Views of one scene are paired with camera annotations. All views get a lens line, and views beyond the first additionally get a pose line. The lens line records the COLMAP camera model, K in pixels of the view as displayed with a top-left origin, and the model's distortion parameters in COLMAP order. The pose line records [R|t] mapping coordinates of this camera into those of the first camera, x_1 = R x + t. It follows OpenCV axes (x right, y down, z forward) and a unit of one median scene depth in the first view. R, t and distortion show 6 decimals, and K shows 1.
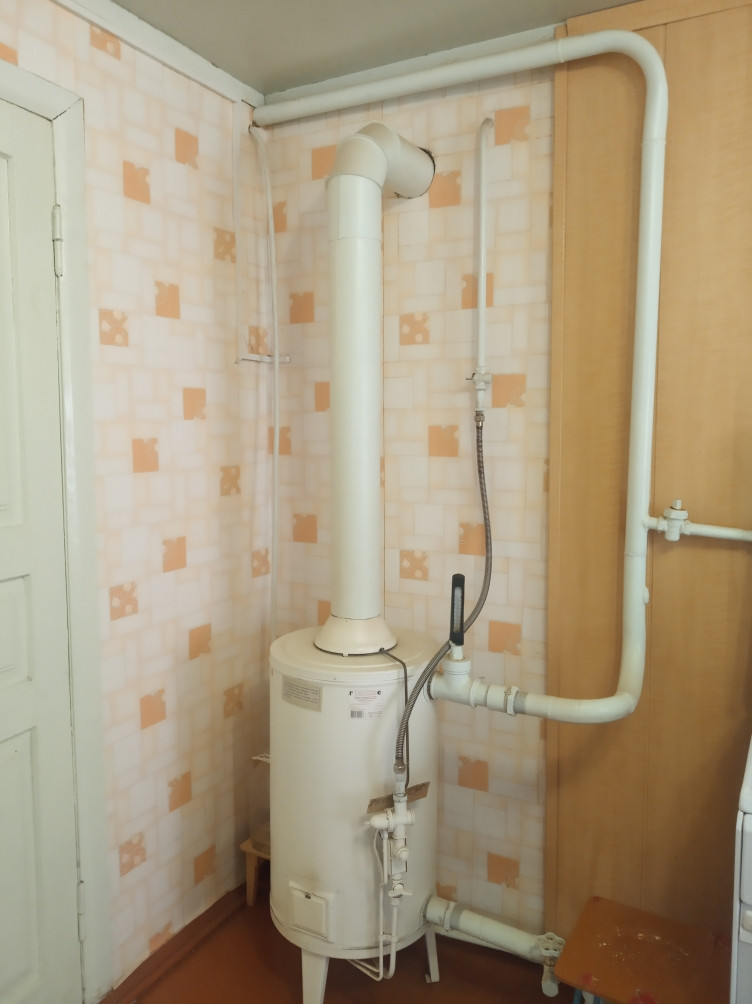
lens RADIAL K [[788.5, 0, 376.0], [0, 788.5, 502.0], [0, 0, 1]] dist [0.042297, -0.073749]
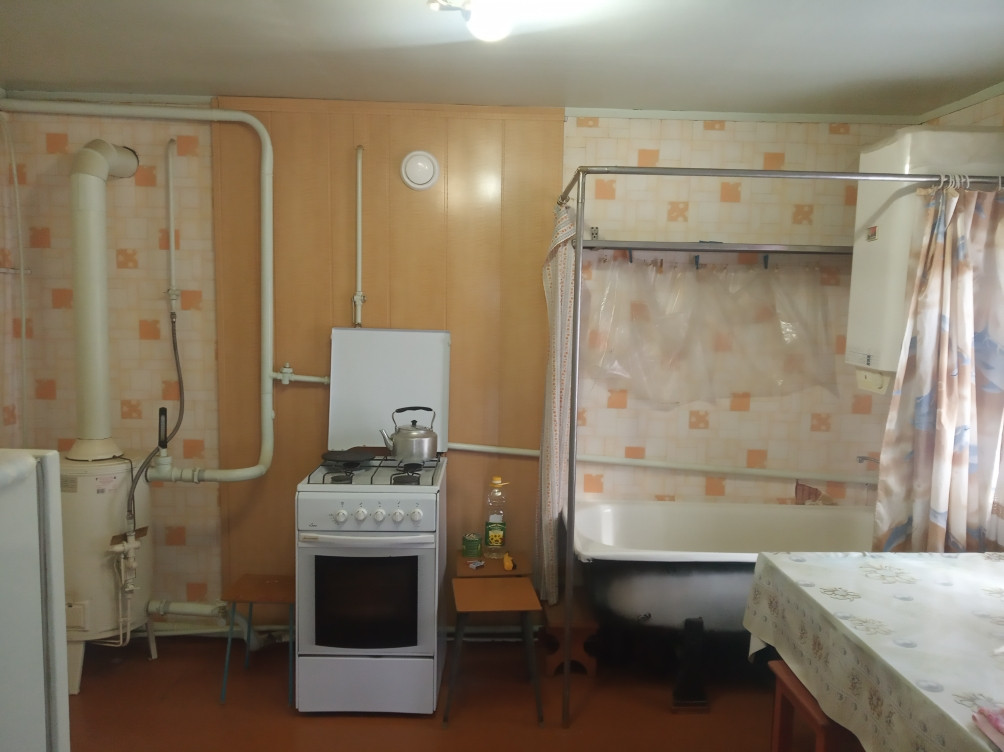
lens RADIAL K [[788.5, 0, 502.0], [0, 788.5, 376.0], [0, 0, 1]] dist [0.042297, -0.073749]
pose [[0.869818, -0.028434, 0.492552, -0.096066], [0.029095, 0.999557, 0.006323, 0.029619], [-0.492514, 0.008831, 0.870260, -0.825176]]
